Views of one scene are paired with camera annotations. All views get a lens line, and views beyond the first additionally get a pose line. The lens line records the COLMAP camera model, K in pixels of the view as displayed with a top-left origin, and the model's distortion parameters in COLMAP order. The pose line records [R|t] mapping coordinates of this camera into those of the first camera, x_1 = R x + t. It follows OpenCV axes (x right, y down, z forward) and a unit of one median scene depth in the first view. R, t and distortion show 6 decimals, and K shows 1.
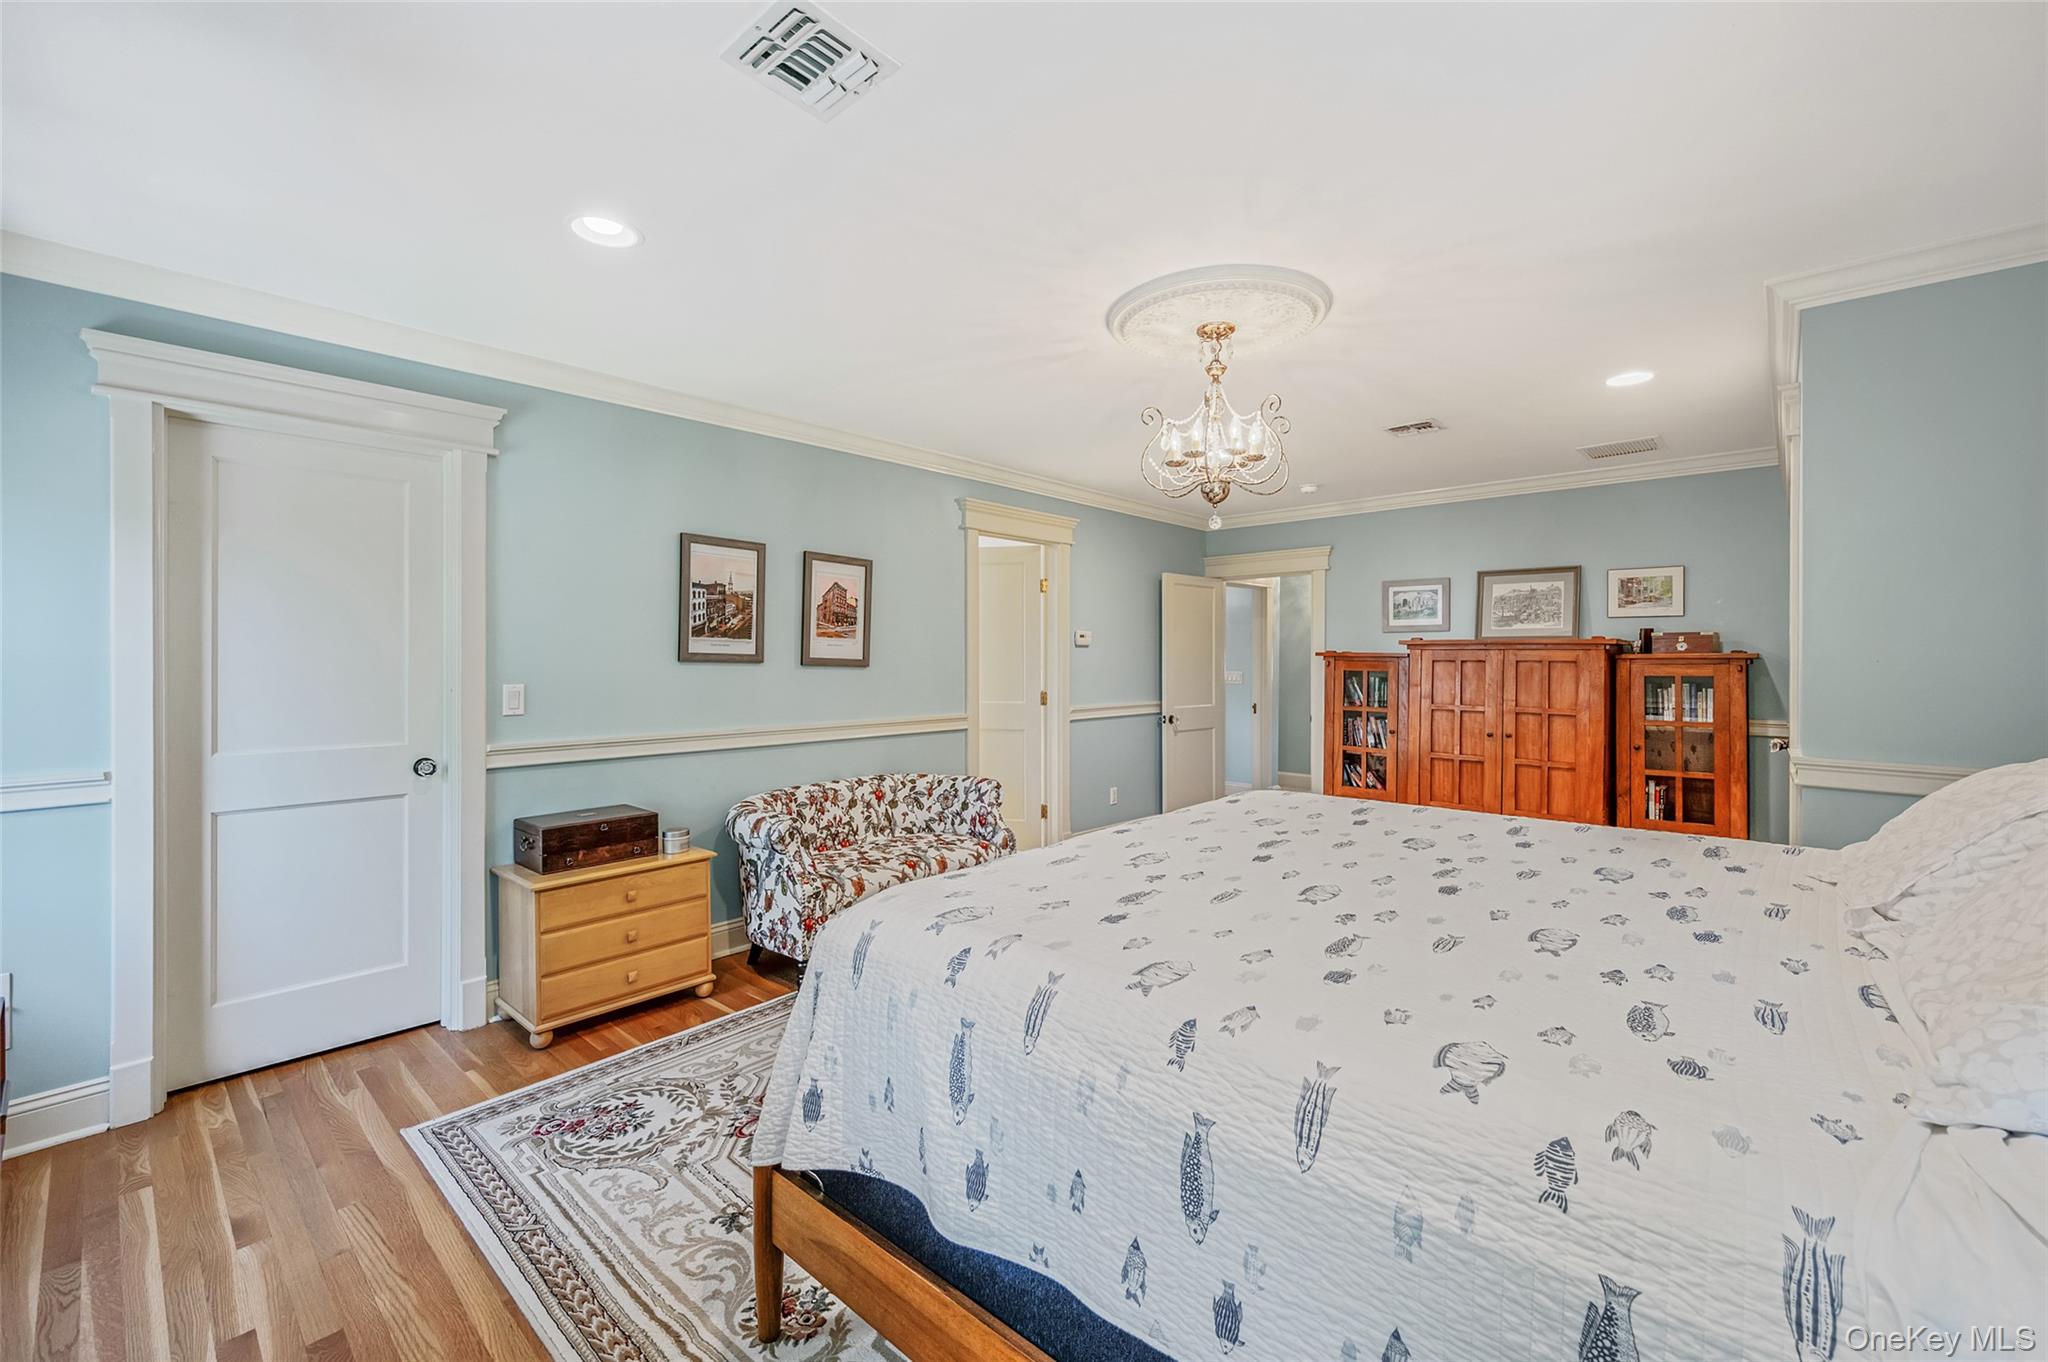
lens RADIAL K [[834.0, 0, 1016.8], [0, 834.0, 670.0], [0, 0, 1]] dist [0.000208, -0.000016]
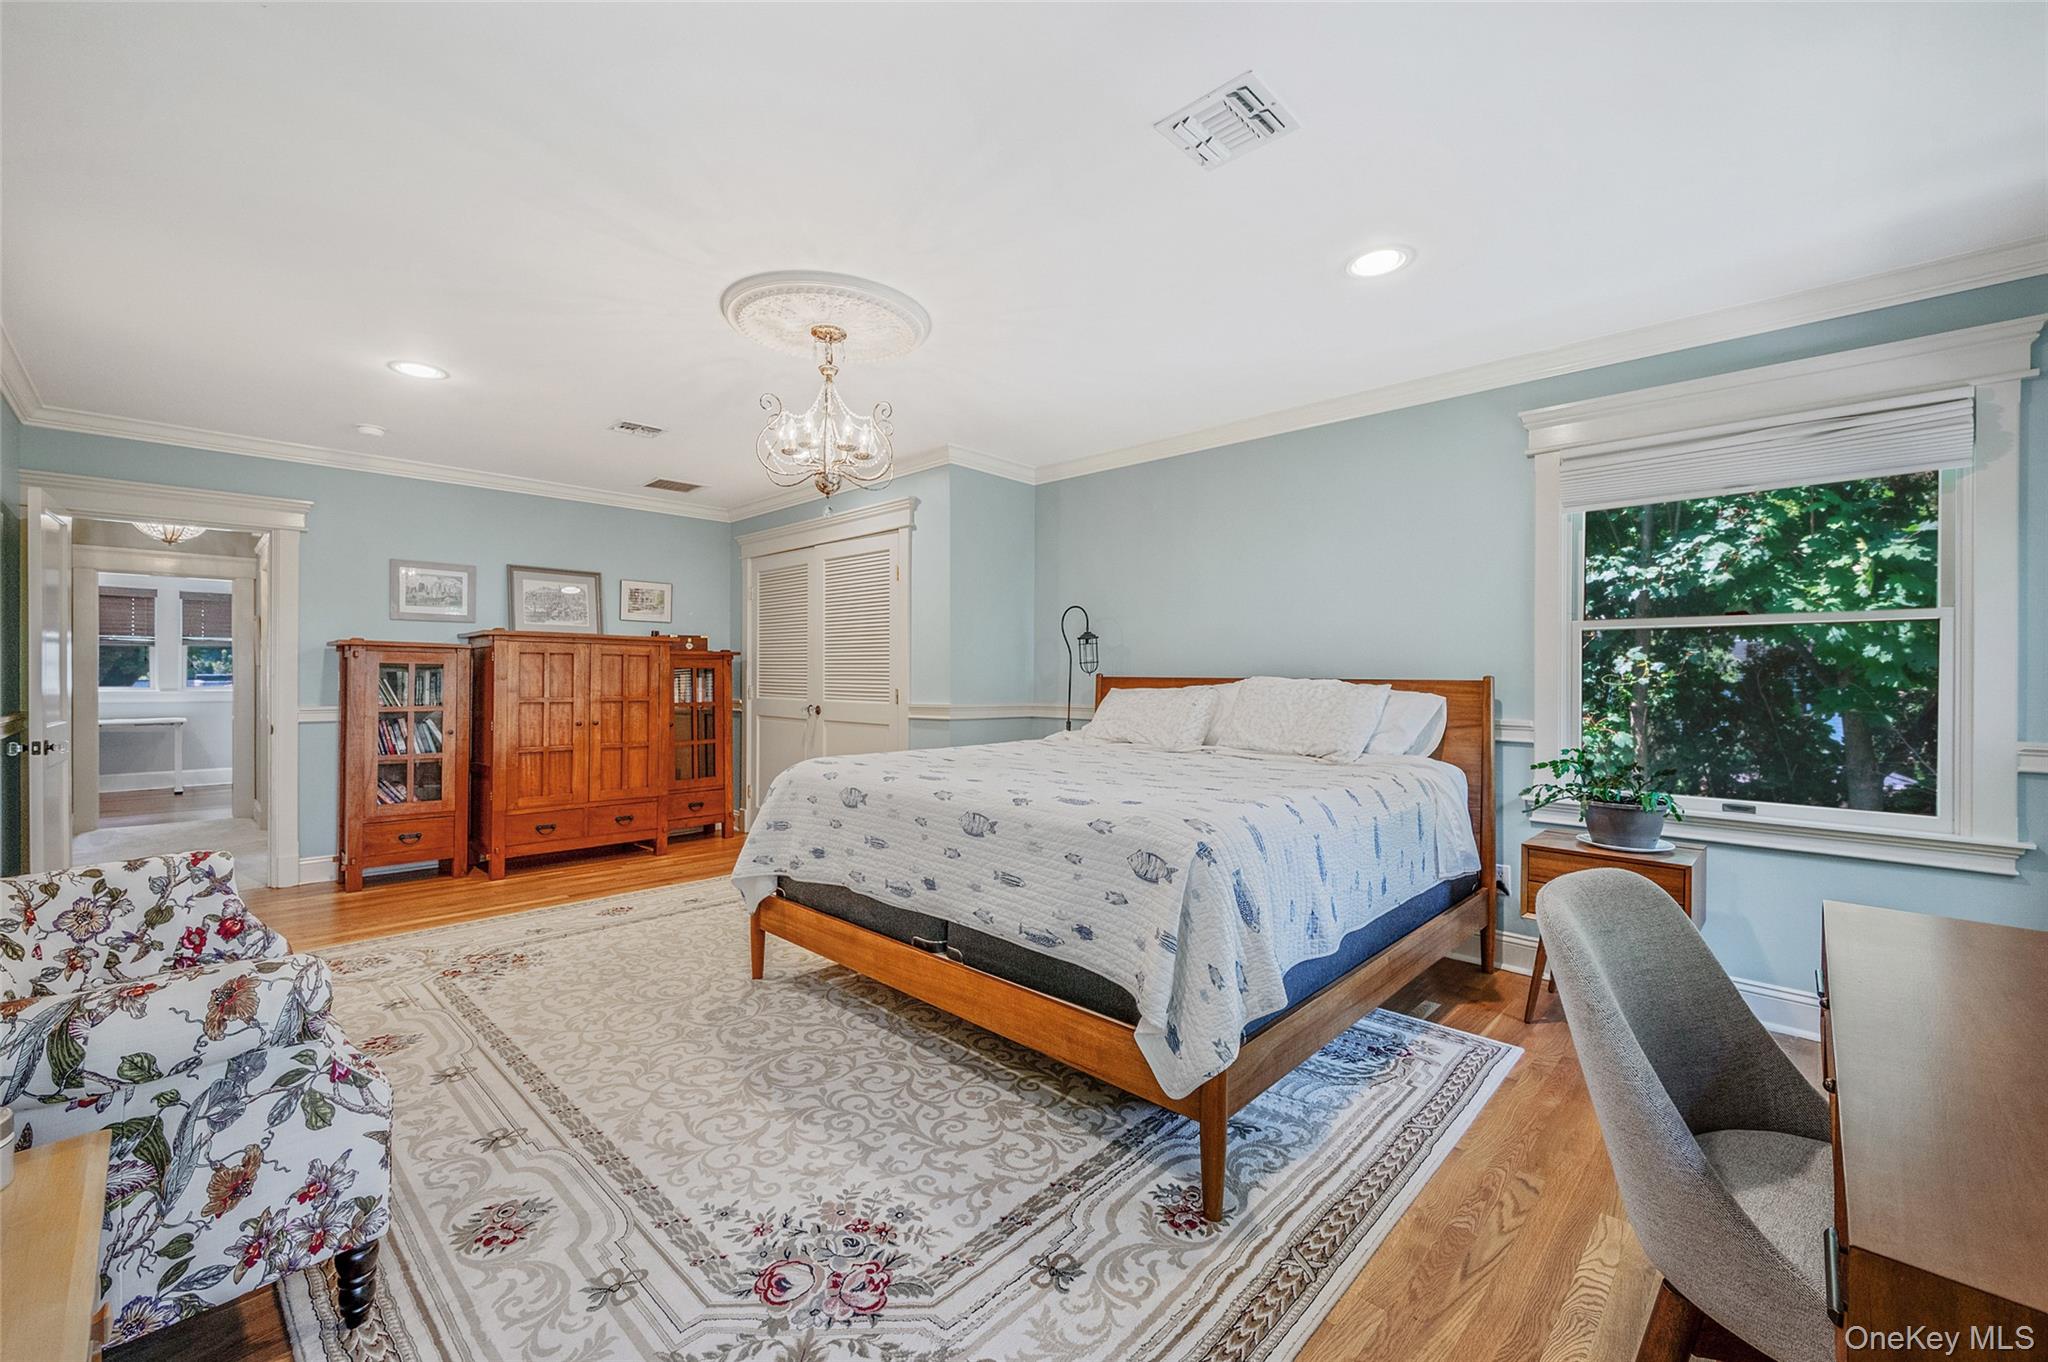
lens RADIAL K [[834.0, 0, 1028.2], [0, 834.0, 691.7], [0, 0, 1]] dist [0.000208, -0.000016]
pose [[0.026237, -0.020868, 0.999438, -0.564009], [0.010137, 0.999736, 0.020608, 0.024923], [-0.999604, 0.009591, 0.026441, 0.483436]]
